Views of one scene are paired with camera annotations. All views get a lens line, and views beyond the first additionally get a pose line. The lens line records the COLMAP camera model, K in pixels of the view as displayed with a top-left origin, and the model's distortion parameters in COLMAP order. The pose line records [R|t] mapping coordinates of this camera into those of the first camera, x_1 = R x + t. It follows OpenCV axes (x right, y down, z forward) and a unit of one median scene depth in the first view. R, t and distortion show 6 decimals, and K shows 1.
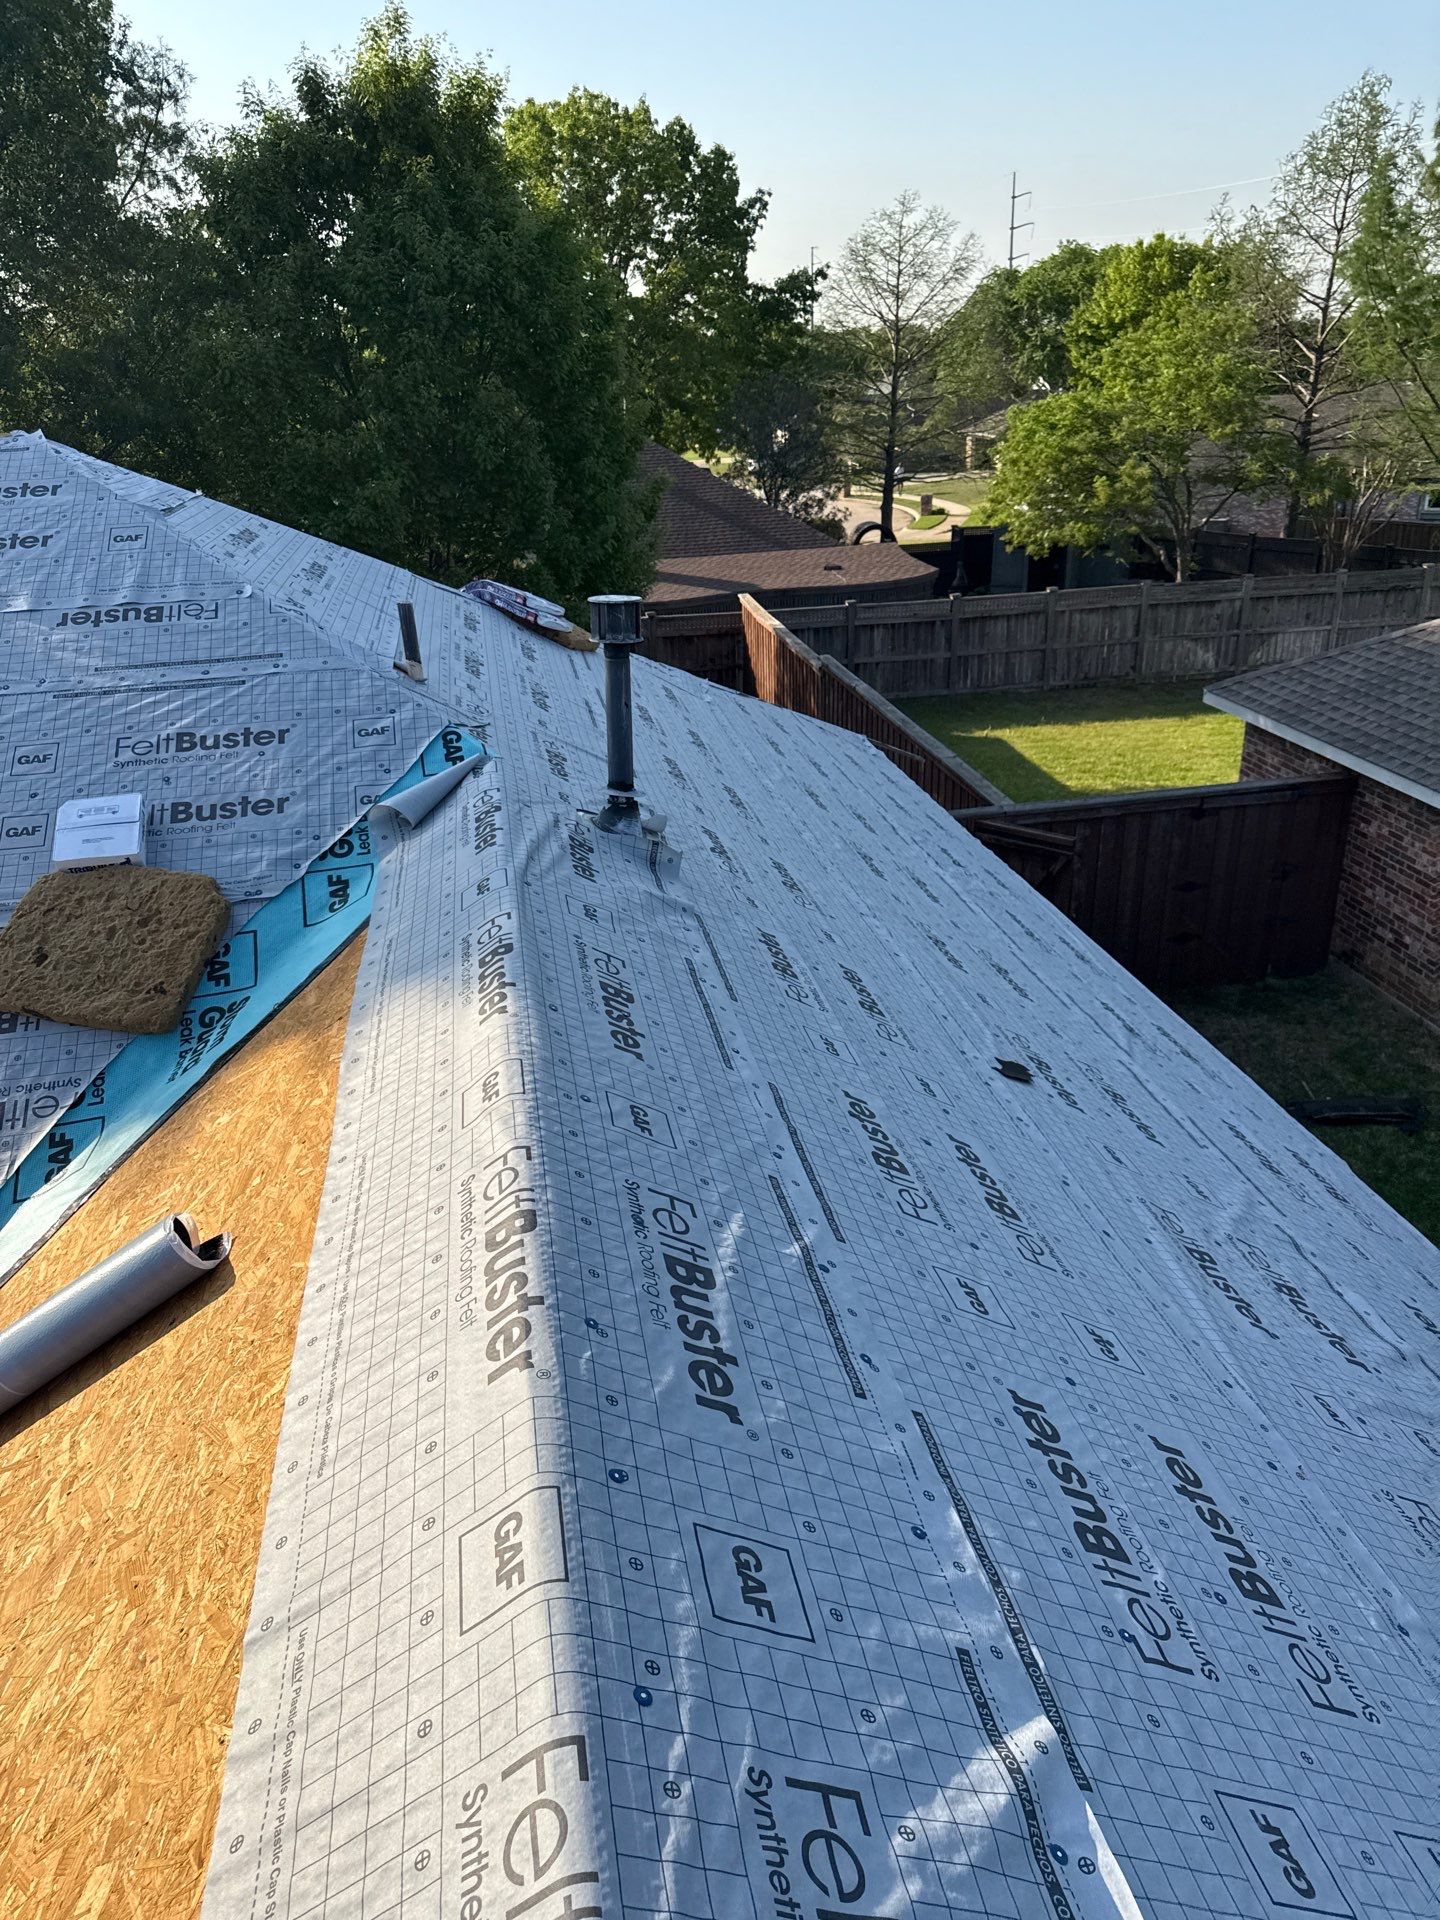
lens RADIAL K [[1503.5, 0, 645.0], [0, 1503.5, 999.9], [0, 0, 1]] dist [0.118423, -0.267455]
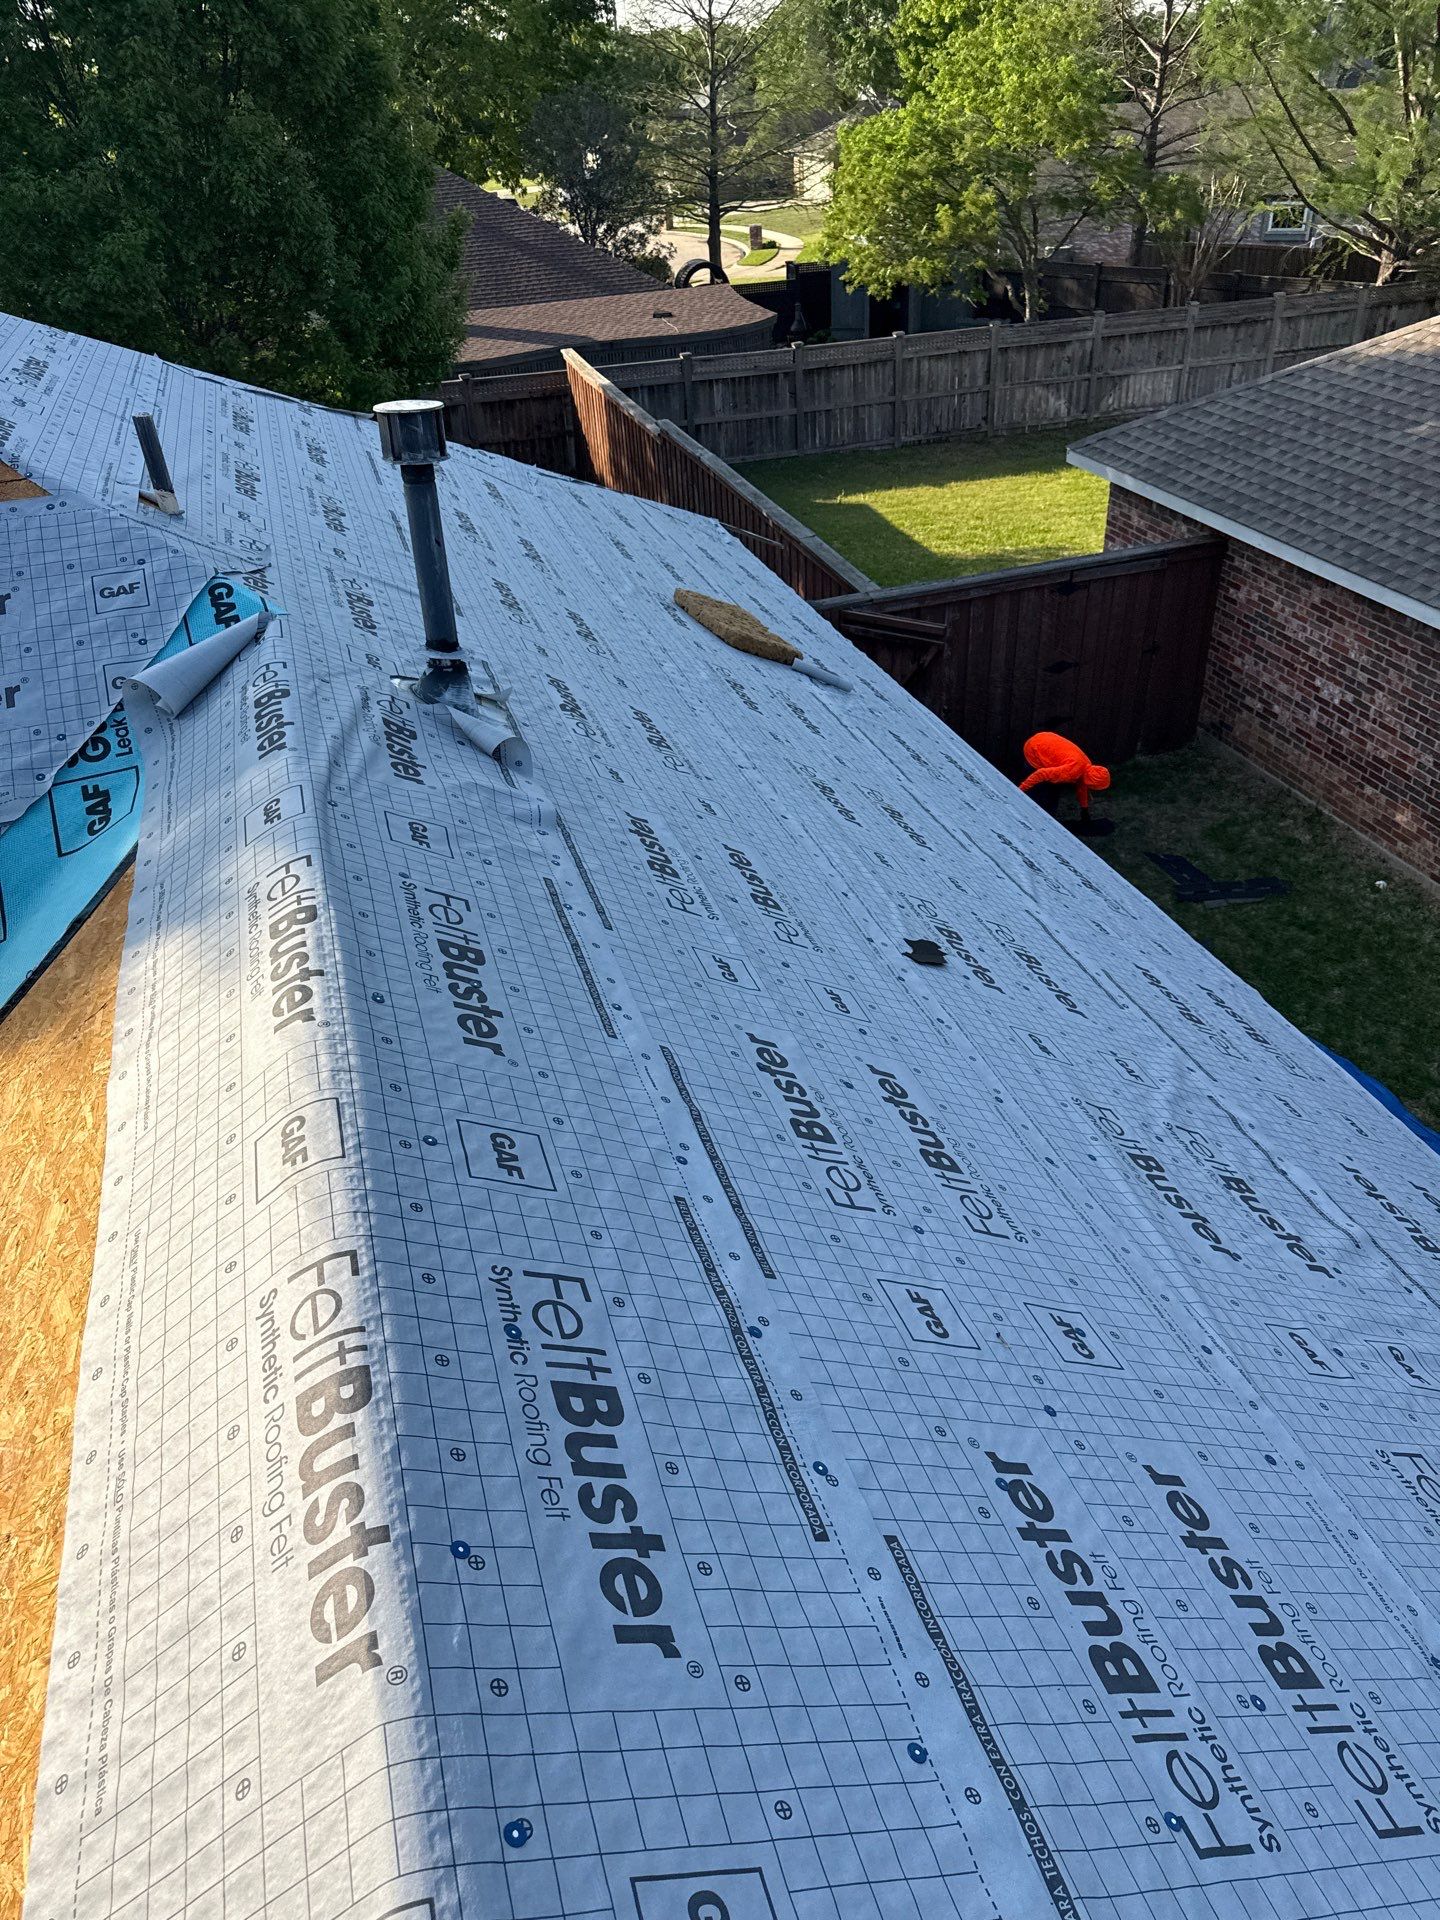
lens RADIAL K [[1380.7, 0, 720.0], [0, 1380.7, 960.0], [0, 0, 1]] dist [0.088351, -0.154444]
pose [[0.986080, -0.098519, 0.133938, 0.011971], [0.073857, 0.981252, 0.178014, -0.081622], [-0.148964, -0.165644, 0.974870, 0.179031]]
